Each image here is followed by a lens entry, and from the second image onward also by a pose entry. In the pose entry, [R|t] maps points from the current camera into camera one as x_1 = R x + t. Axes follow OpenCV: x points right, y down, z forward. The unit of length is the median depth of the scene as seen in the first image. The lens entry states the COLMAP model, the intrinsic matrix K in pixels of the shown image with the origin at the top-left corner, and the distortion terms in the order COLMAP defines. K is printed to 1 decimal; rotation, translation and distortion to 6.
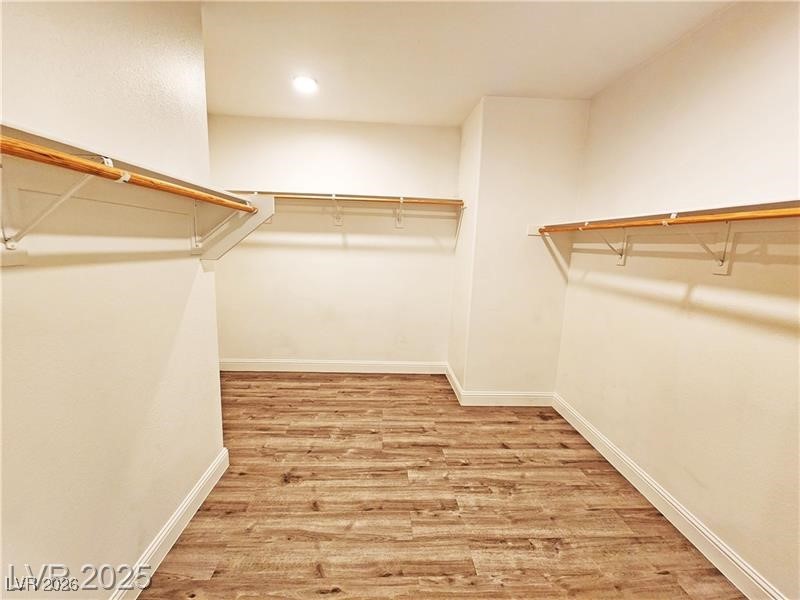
lens RADIAL K [[328.4, 0, 402.2], [0, 328.4, 301.7], [0, 0, 1]] dist [-0.001671, -0.001720]
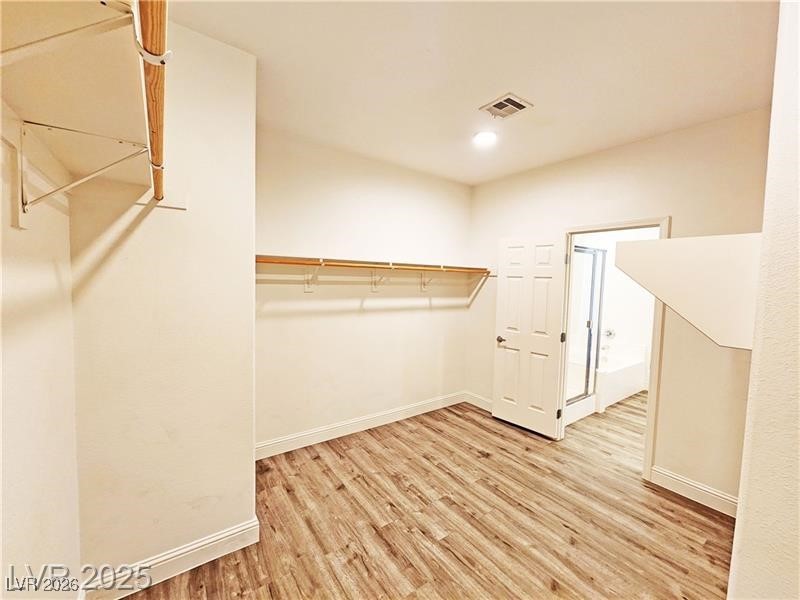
lens RADIAL K [[328.4, 0, 398.3], [0, 328.4, 295.0], [0, 0, 1]] dist [-0.001671, -0.001720]
pose [[-0.536793, -0.097721, 0.838036, -0.620241], [0.101804, 0.978511, 0.179311, -0.314477], [-0.837550, 0.181568, -0.515309, 1.466699]]
